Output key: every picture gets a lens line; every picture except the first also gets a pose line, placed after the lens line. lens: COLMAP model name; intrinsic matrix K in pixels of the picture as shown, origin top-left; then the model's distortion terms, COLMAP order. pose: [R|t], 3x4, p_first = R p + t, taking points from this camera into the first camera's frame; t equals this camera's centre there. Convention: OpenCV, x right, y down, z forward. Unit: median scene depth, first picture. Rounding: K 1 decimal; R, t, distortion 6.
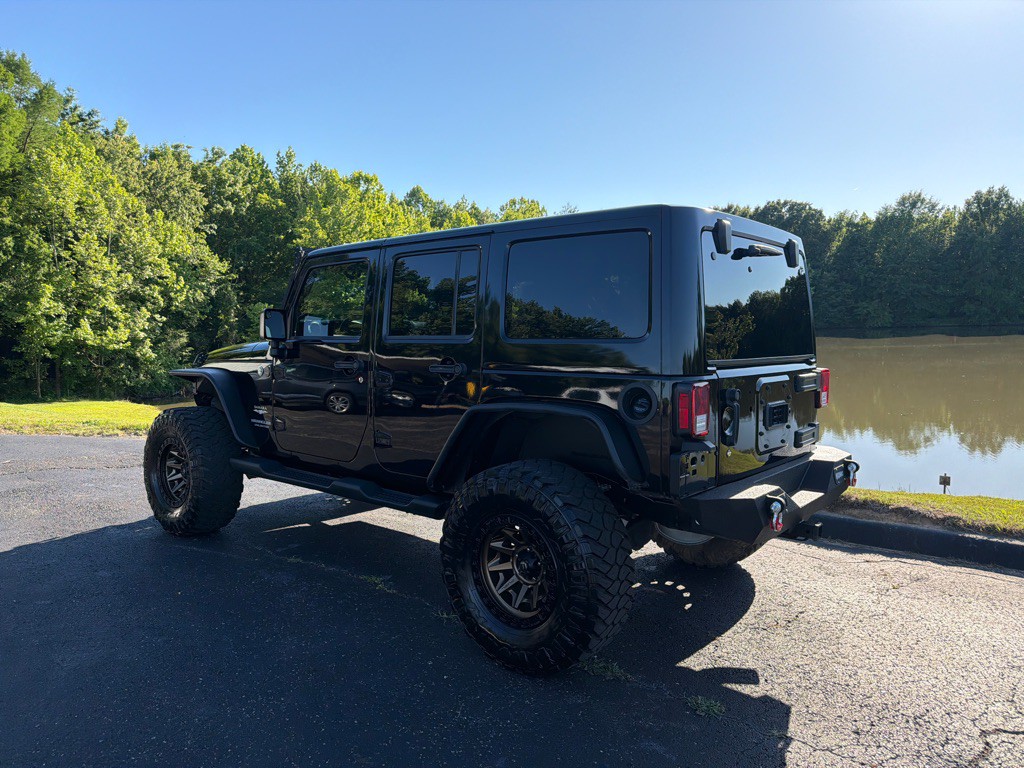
lens RADIAL K [[730.9, 0, 509.8], [0, 730.9, 385.2], [0, 0, 1]] dist [0.019439, -0.023458]
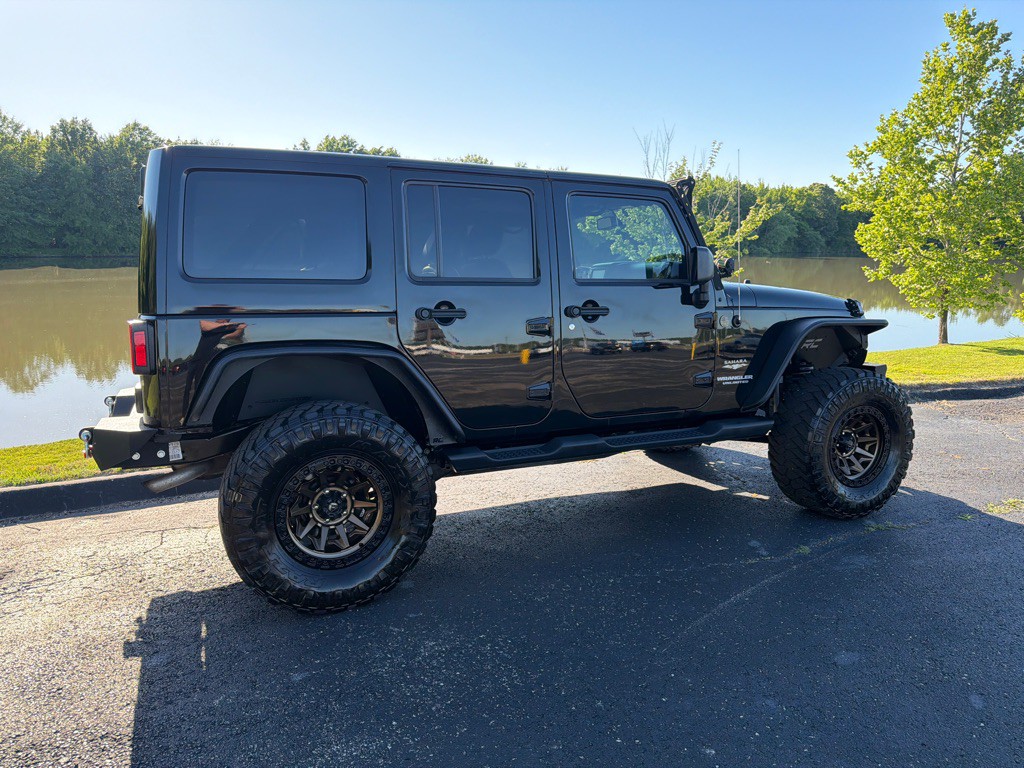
lens RADIAL K [[730.9, 0, 518.5], [0, 730.9, 377.5], [0, 0, 1]] dist [0.019439, -0.023458]
pose [[0.416363, -0.136503, 0.898893, -0.080889], [0.061611, 0.990629, 0.121896, -0.005446], [-0.907108, 0.004629, 0.420872, 0.061003]]
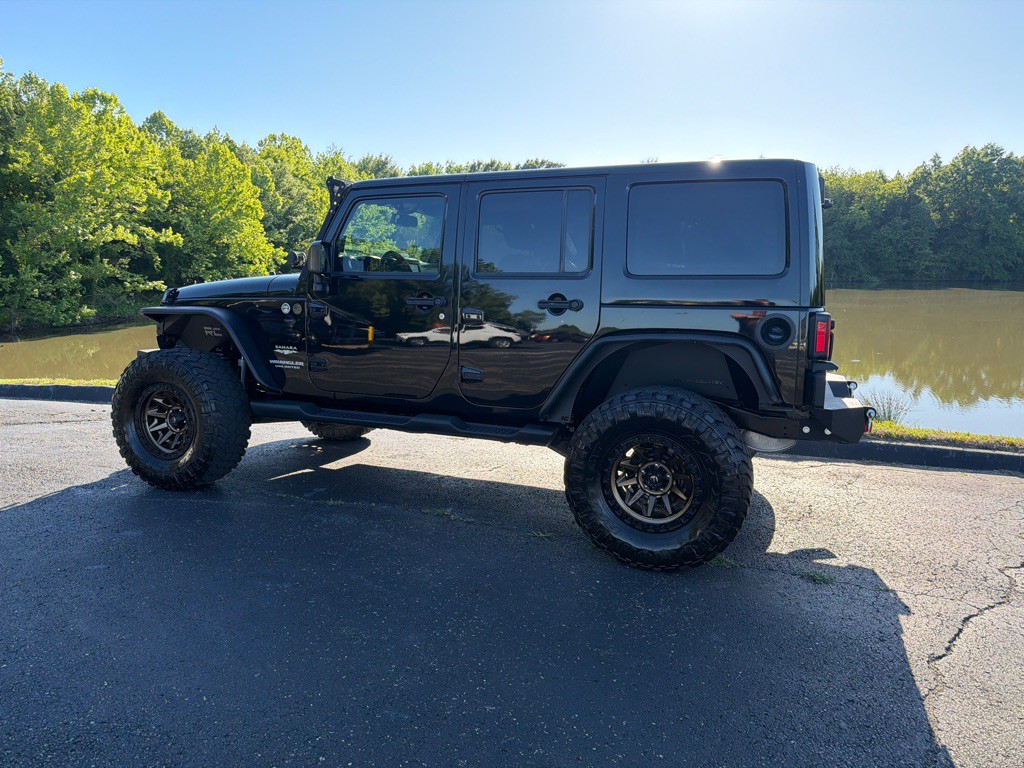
lens RADIAL K [[730.9, 0, 511.0], [0, 730.9, 382.1], [0, 0, 1]] dist [0.019439, -0.023458]
pose [[0.946951, -0.026794, 0.320259, -0.026729], [0.006402, 0.997893, 0.064557, 0.001134], [-0.321314, -0.059082, 0.945128, 0.000698]]
